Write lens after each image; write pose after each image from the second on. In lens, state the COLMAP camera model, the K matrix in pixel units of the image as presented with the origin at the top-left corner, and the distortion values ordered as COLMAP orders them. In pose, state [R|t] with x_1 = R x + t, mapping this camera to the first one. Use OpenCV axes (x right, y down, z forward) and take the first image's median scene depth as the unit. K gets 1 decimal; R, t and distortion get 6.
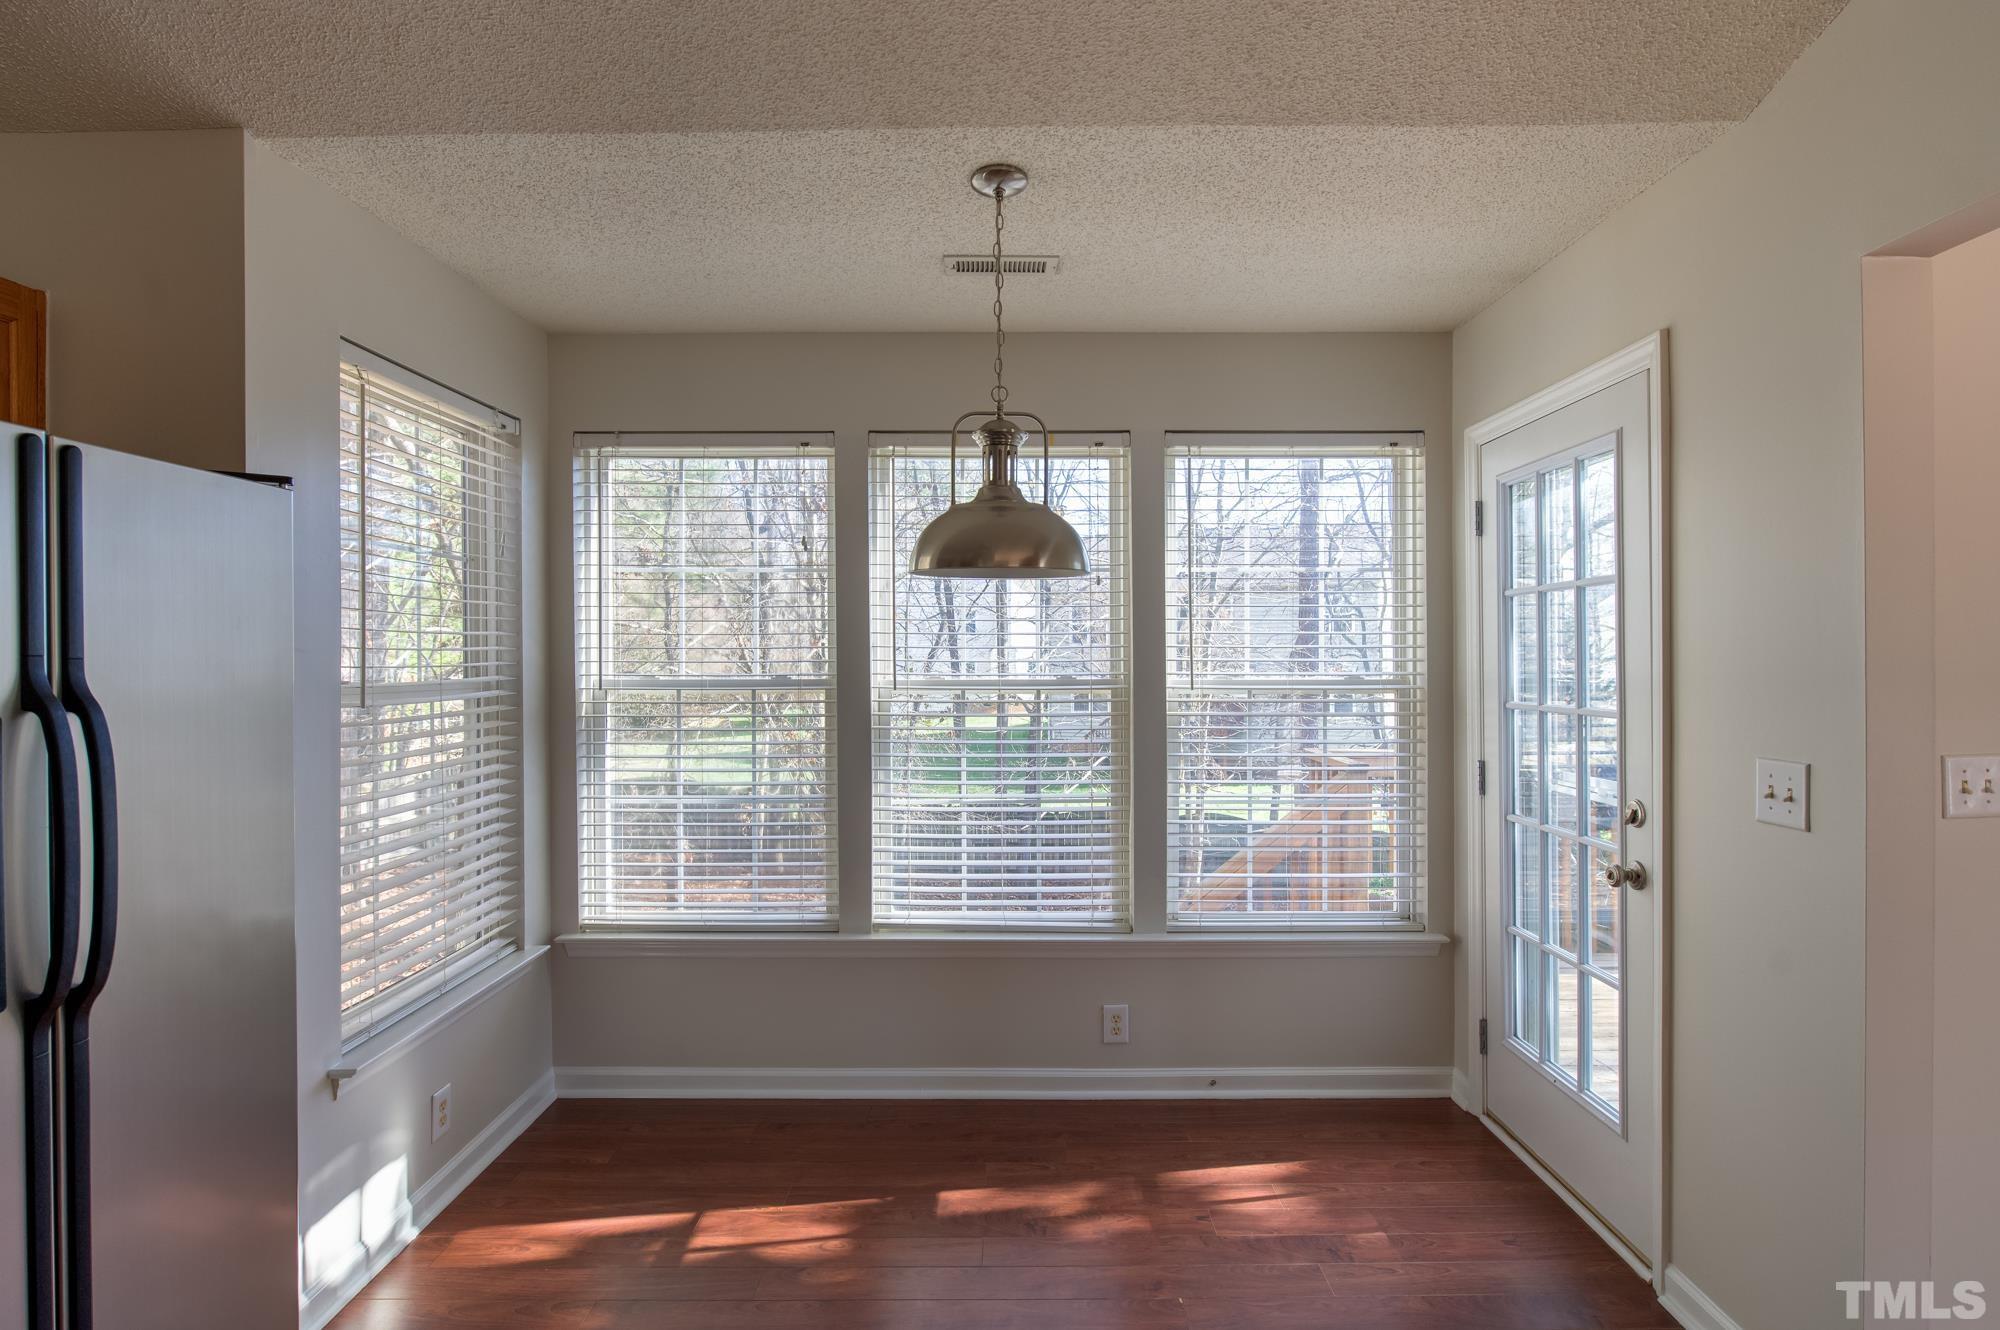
lens RADIAL K [[1014.2, 0, 1011.3], [0, 1014.2, 667.8], [0, 0, 1]] dist [-0.001607, -0.000448]
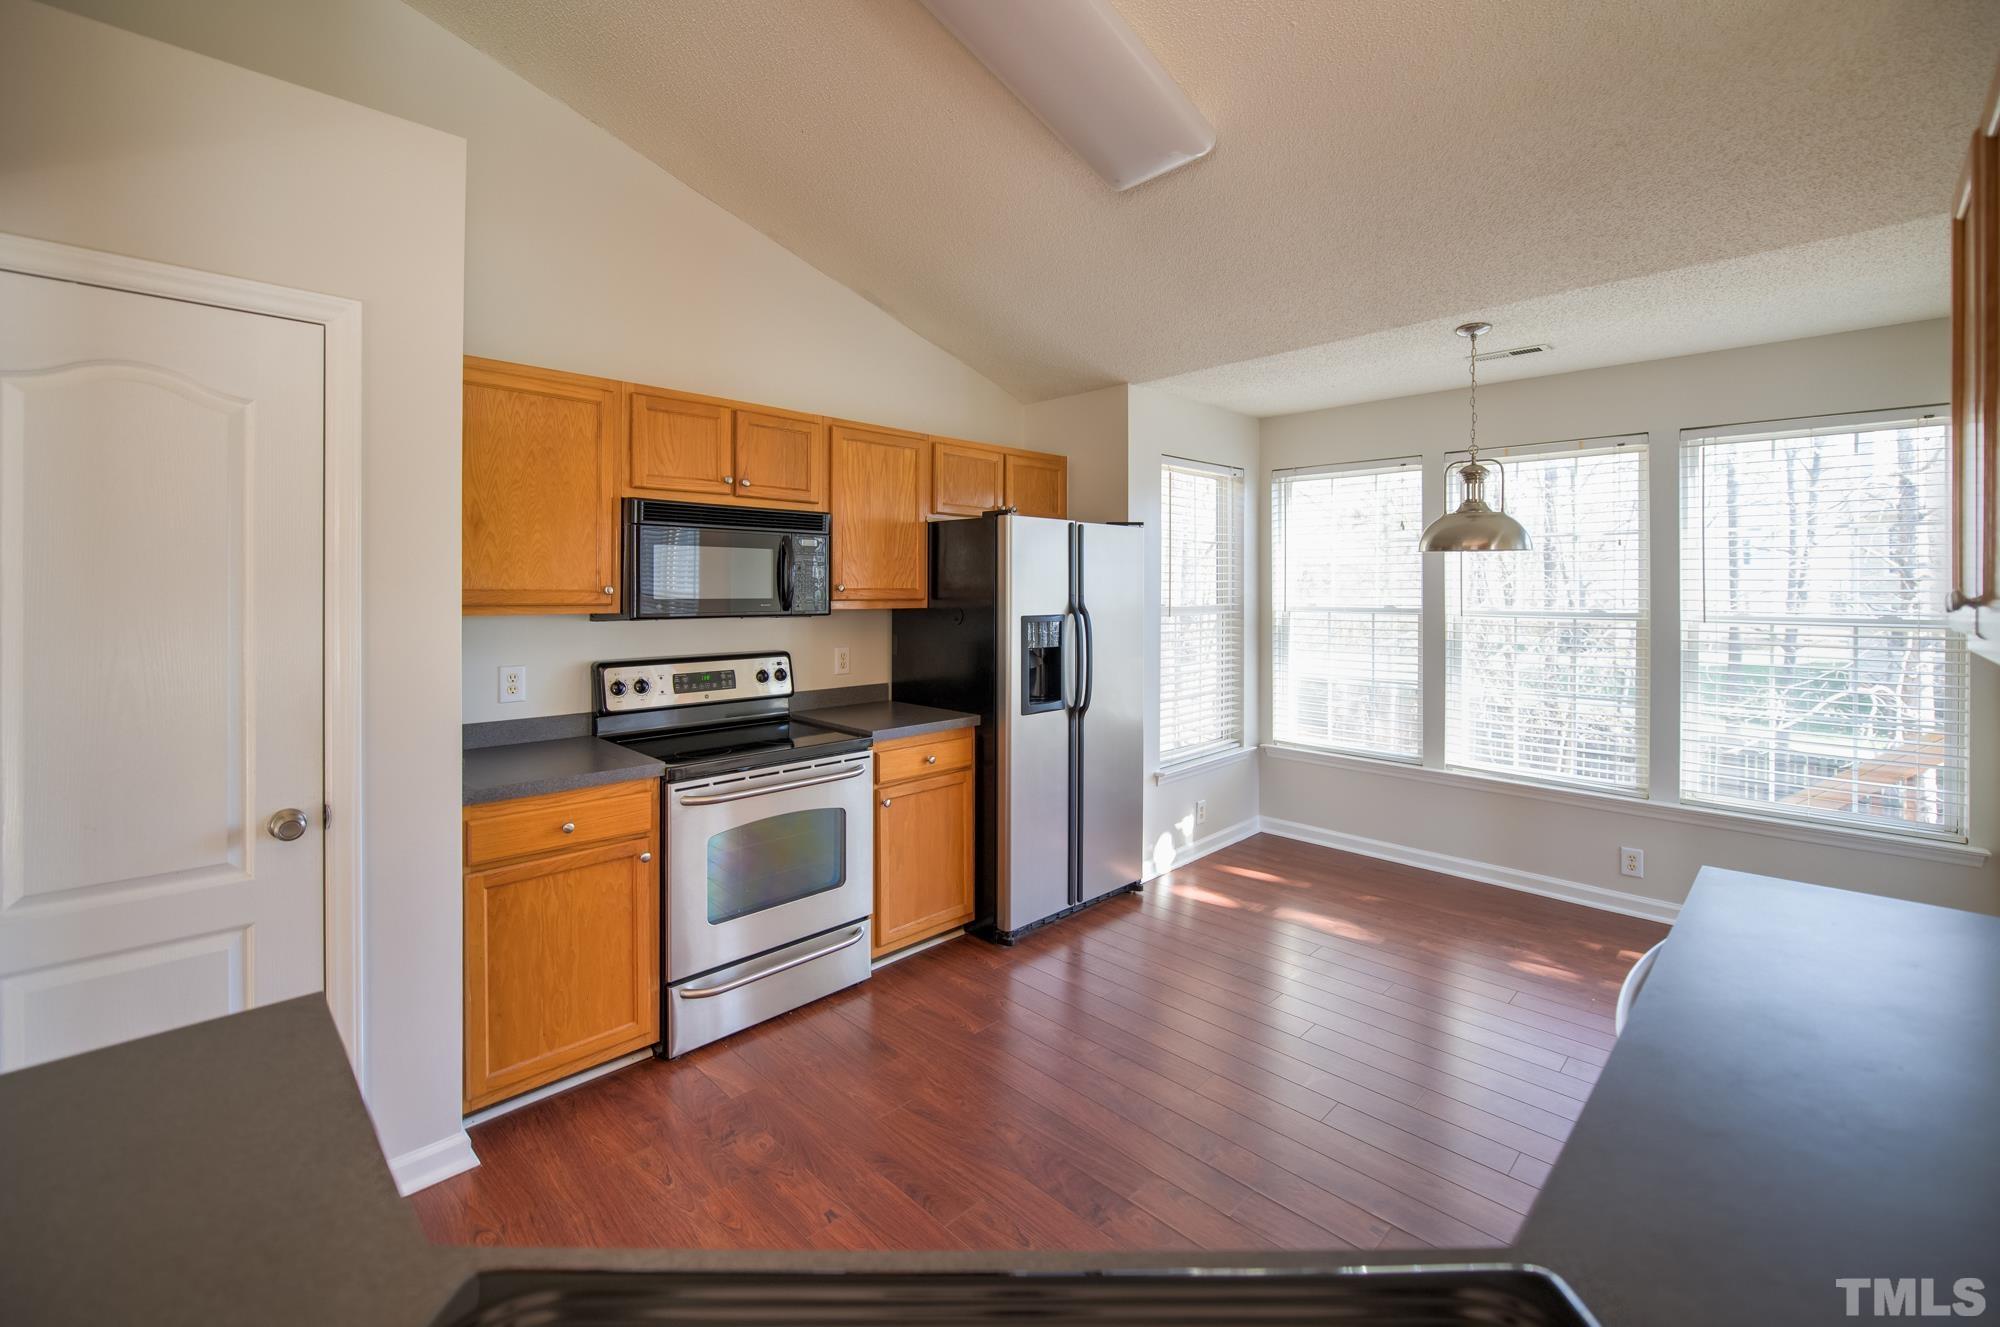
lens RADIAL K [[834.5, 0, 1010.8], [0, 834.5, 587.7], [0, 0, 1]] dist [-0.003315, -0.000751]
pose [[0.710285, 0.004818, -0.703898, 0.418479], [-0.009846, 0.999947, -0.003090, -0.015972], [0.703846, 0.009125, 0.710294, -0.570184]]
